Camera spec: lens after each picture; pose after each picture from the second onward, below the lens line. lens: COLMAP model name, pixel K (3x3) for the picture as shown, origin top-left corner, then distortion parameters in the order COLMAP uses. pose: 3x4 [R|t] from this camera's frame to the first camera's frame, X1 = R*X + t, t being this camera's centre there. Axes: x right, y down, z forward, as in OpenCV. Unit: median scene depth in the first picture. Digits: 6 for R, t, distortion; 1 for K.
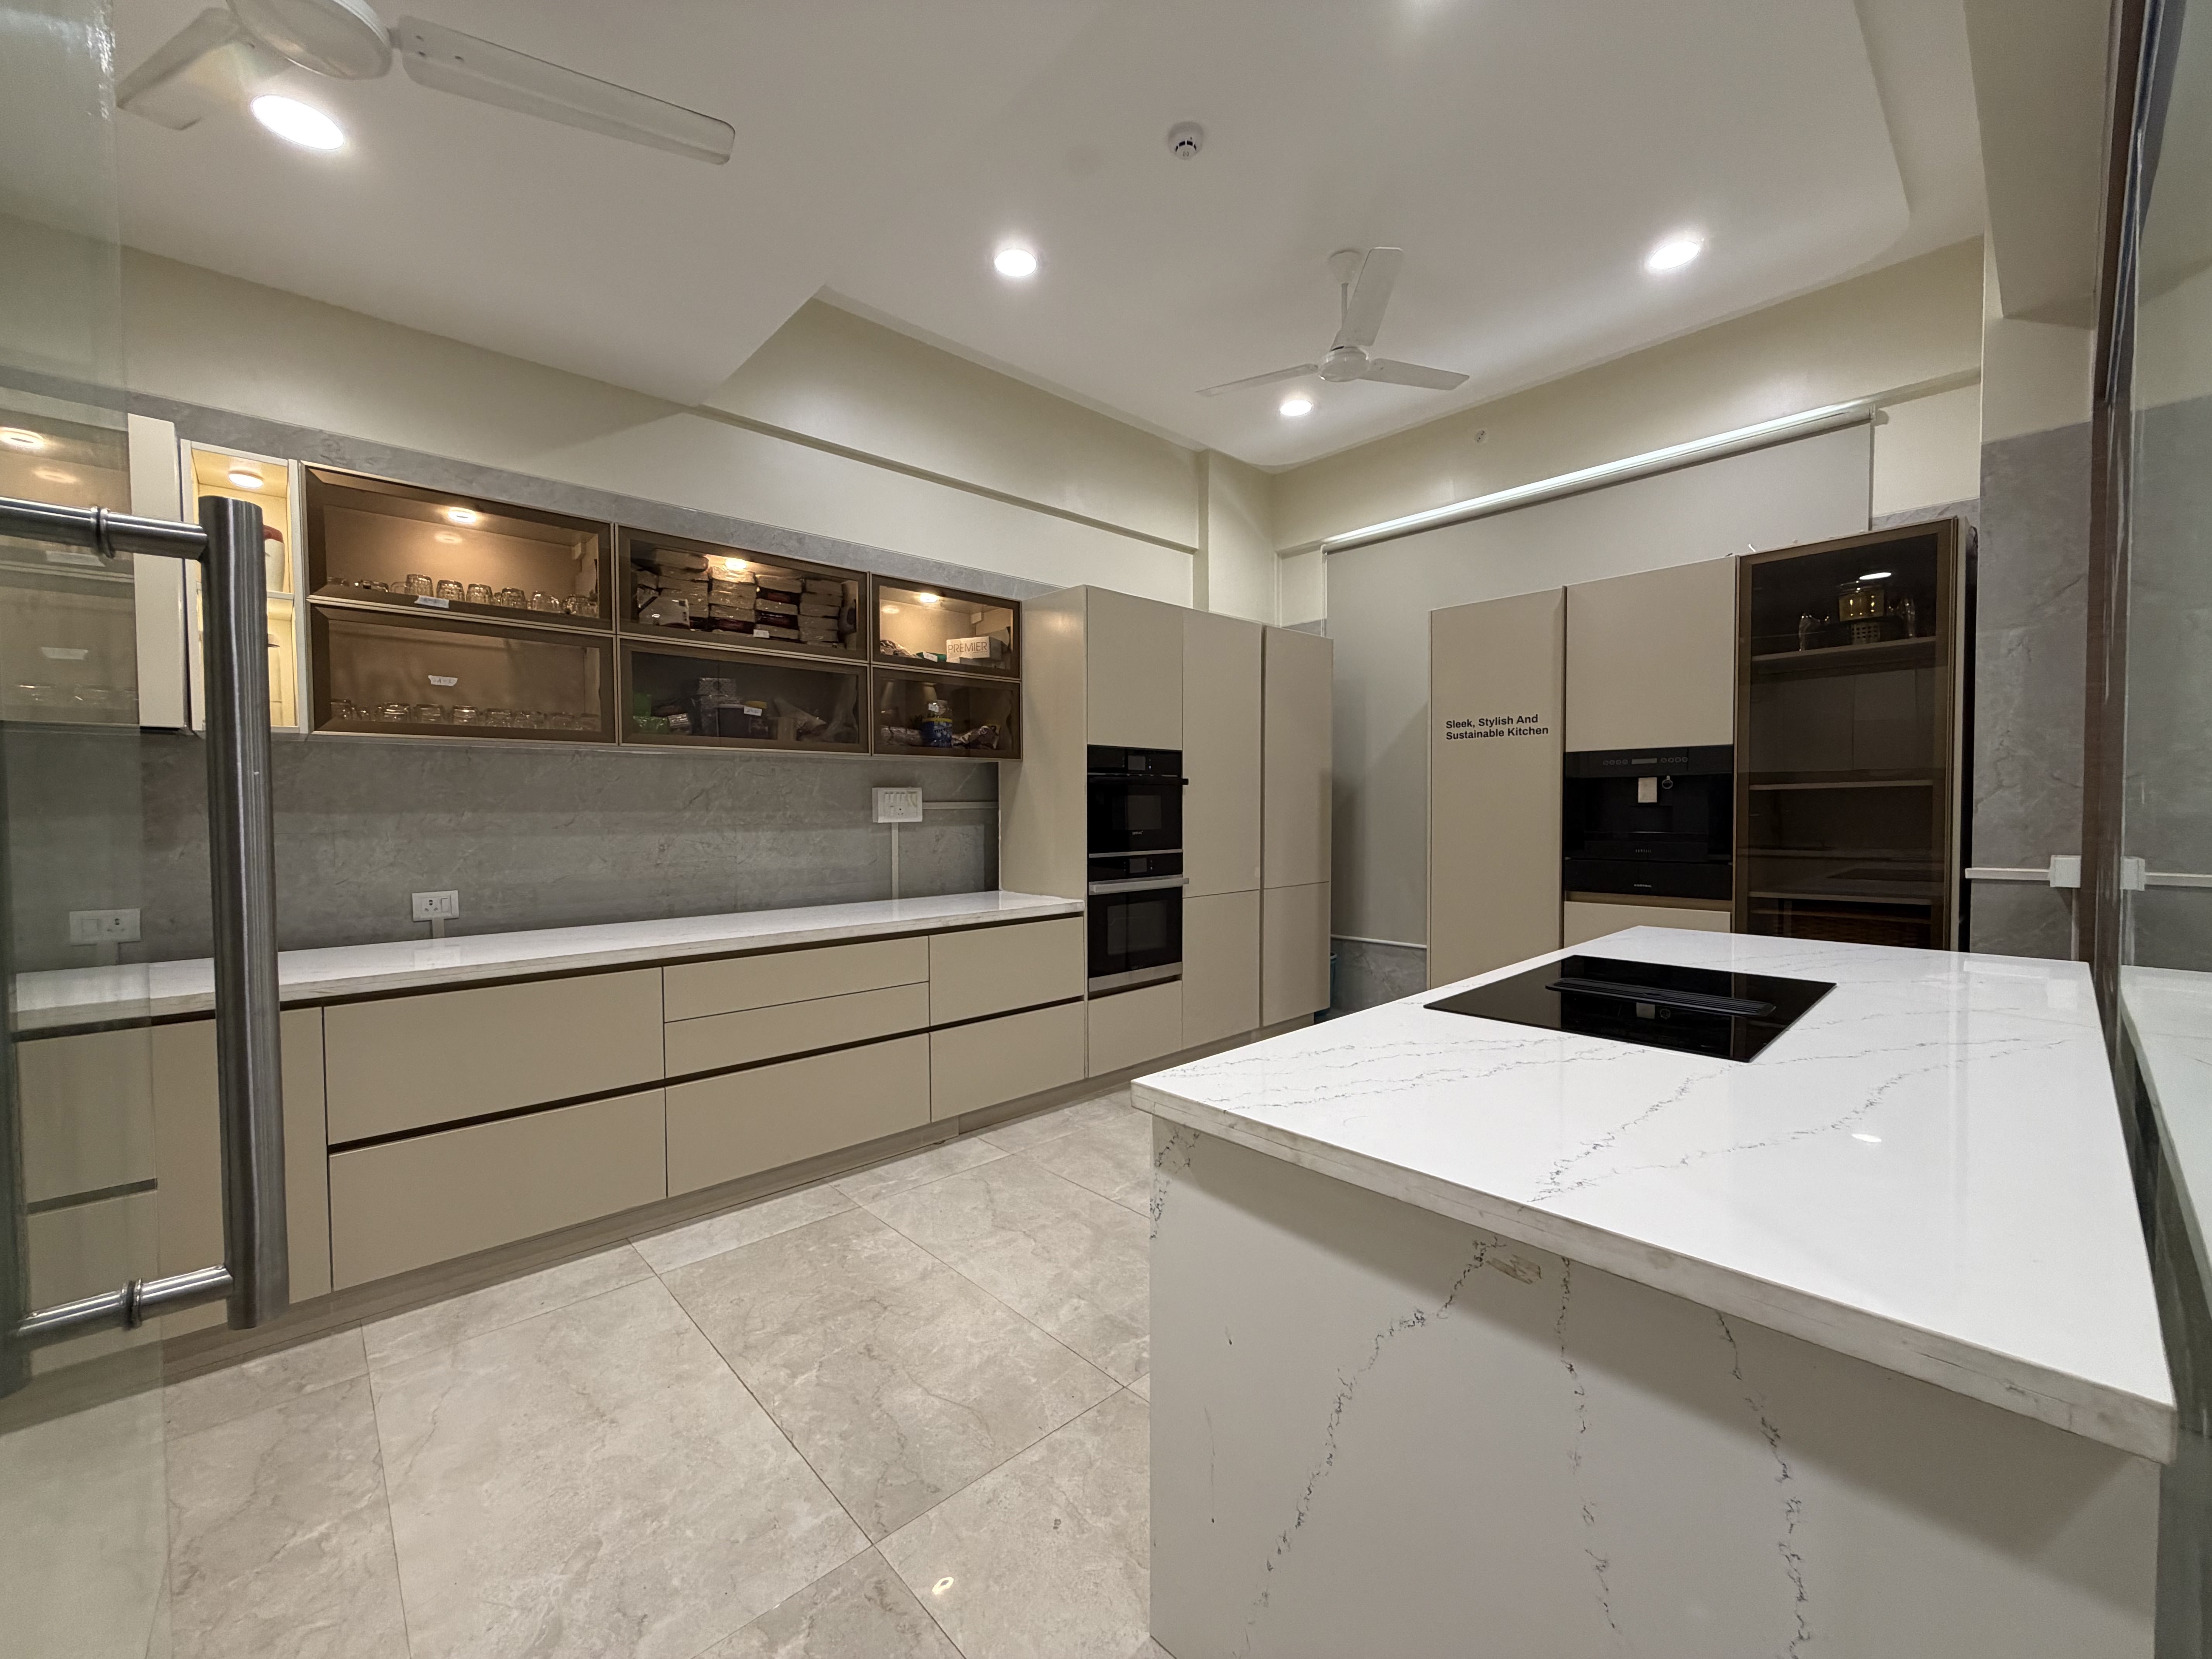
lens RADIAL K [[885.4, 0, 1088.3], [0, 885.4, 833.6], [0, 0, 1]] dist [0.002231, 0.000853]
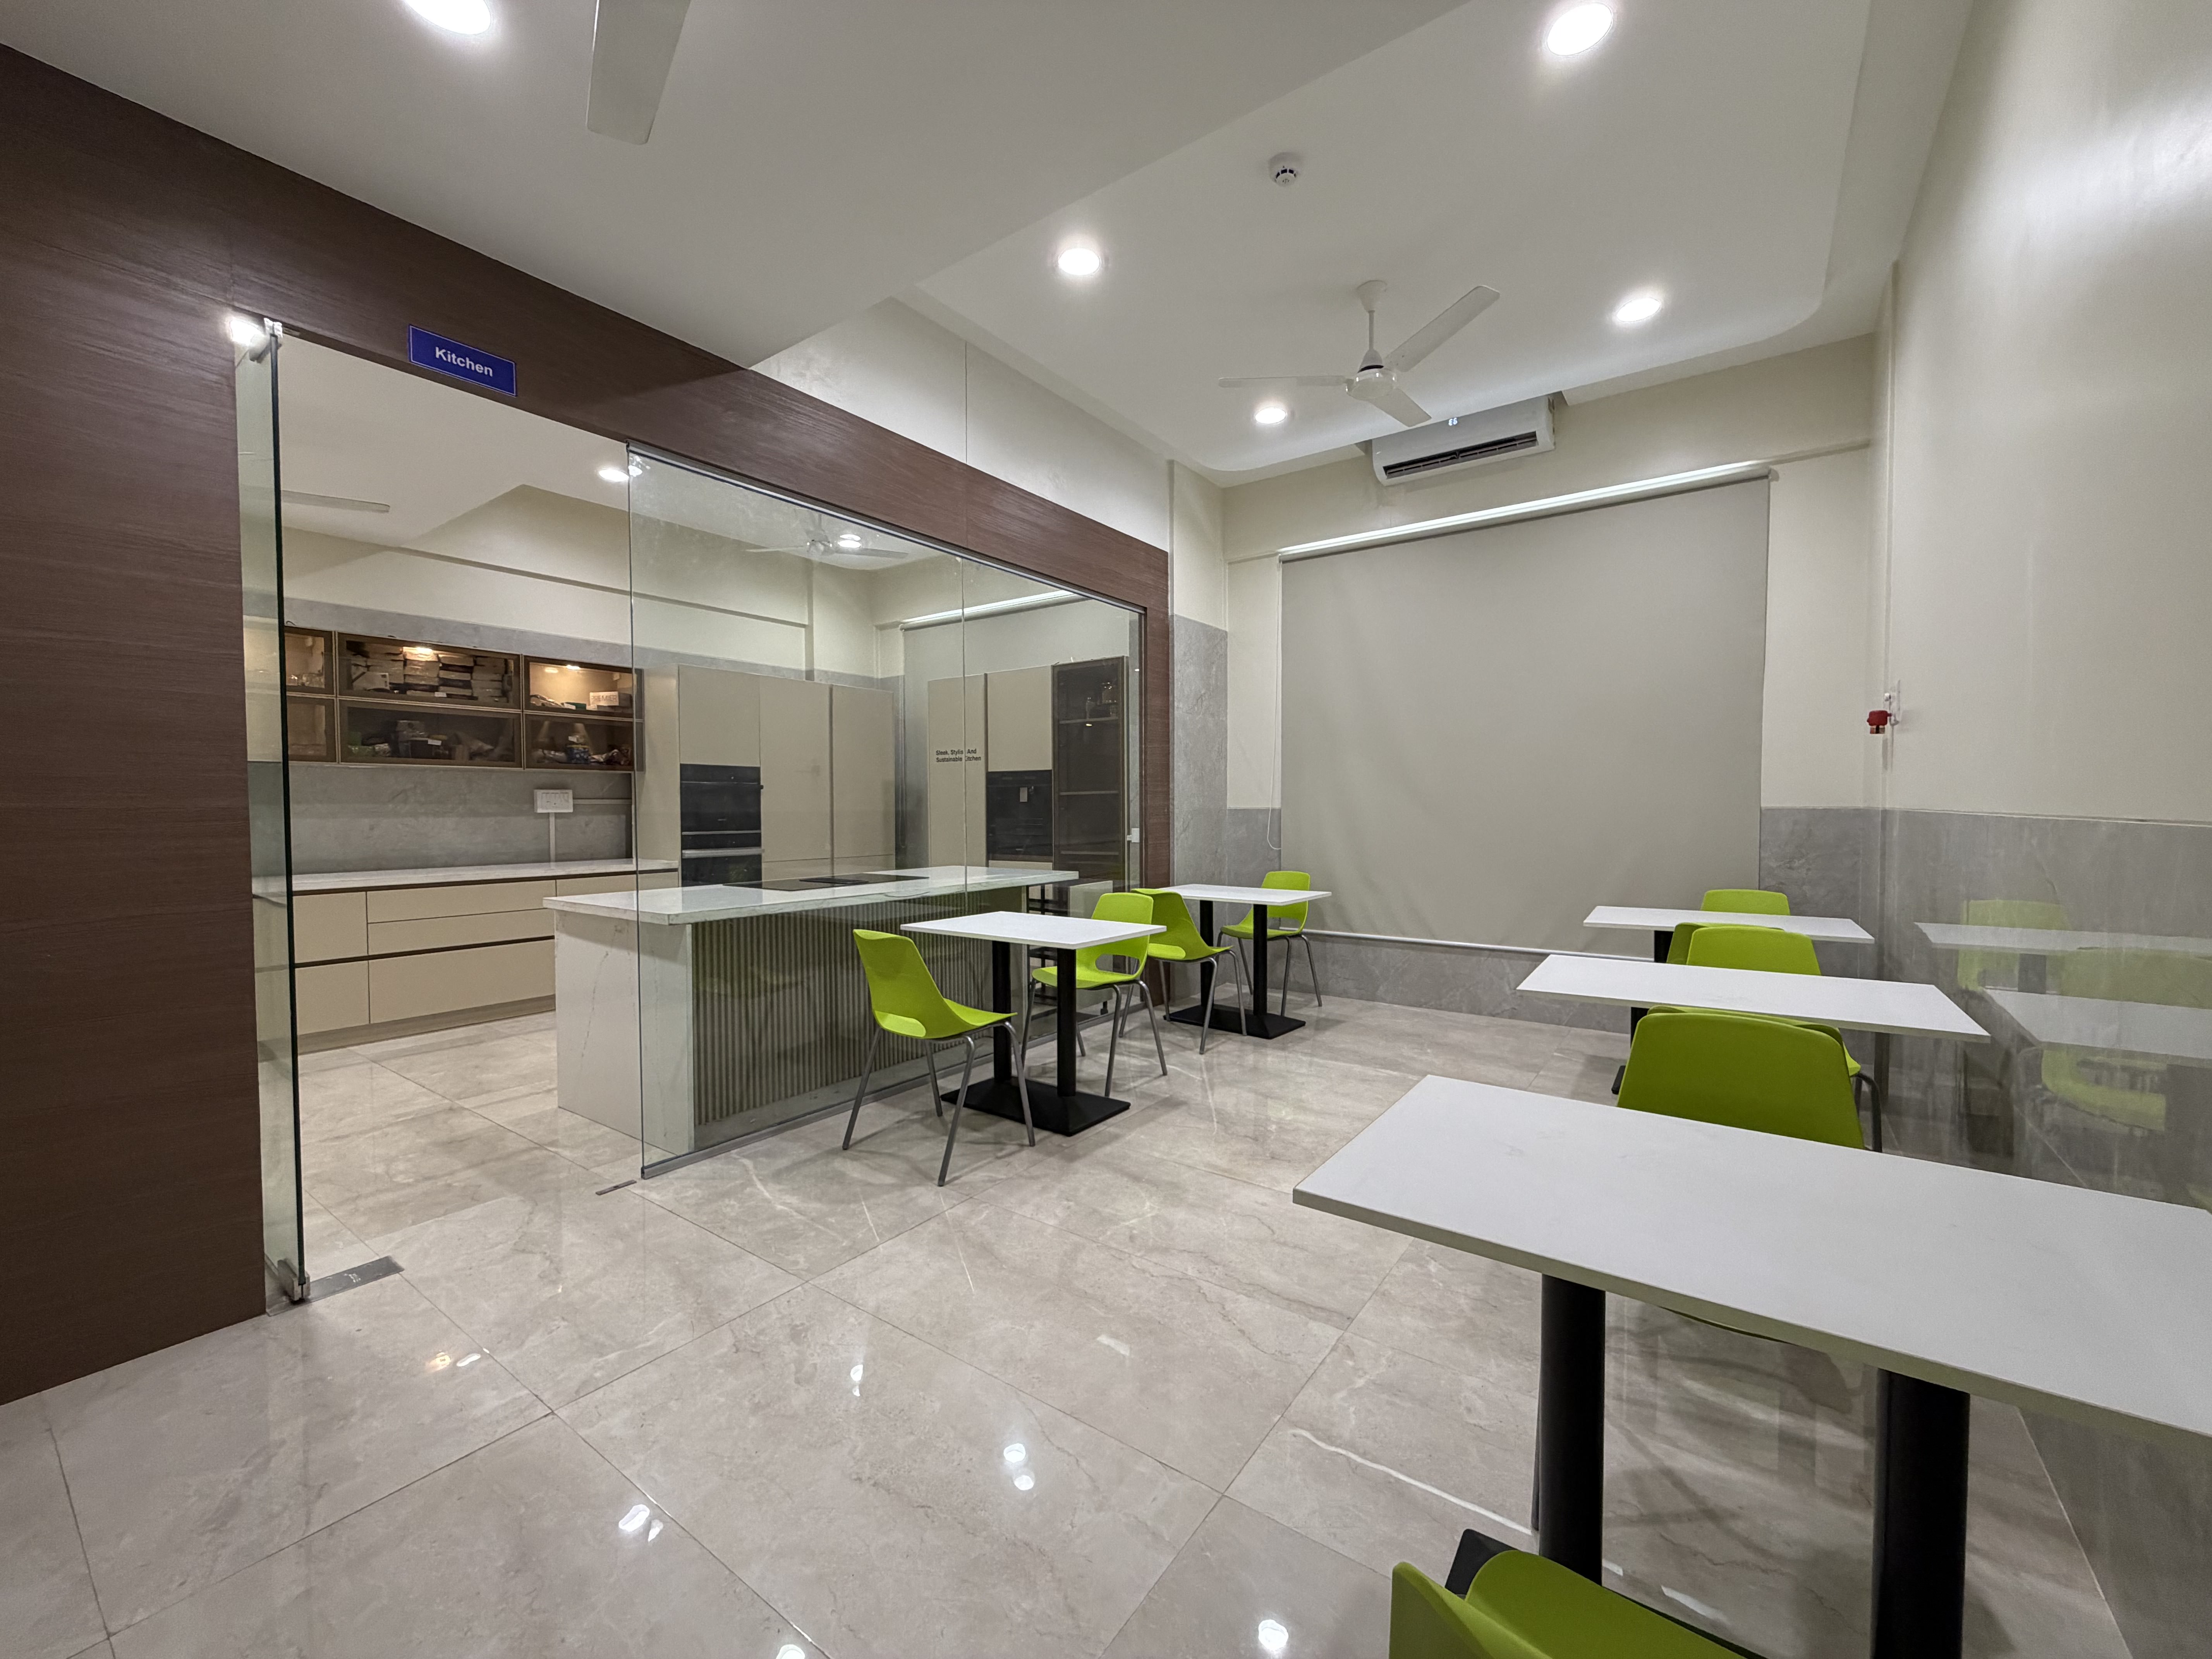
lens RADIAL K [[885.4, 0, 1095.5], [0, 885.4, 831.5], [0, 0, 1]] dist [0.002231, 0.000853]
pose [[0.978894, -0.001991, 0.204357, 0.433182], [0.002168, 0.999997, -0.000644, 0.025942], [-0.204355, 0.001074, 0.978896, -0.766177]]
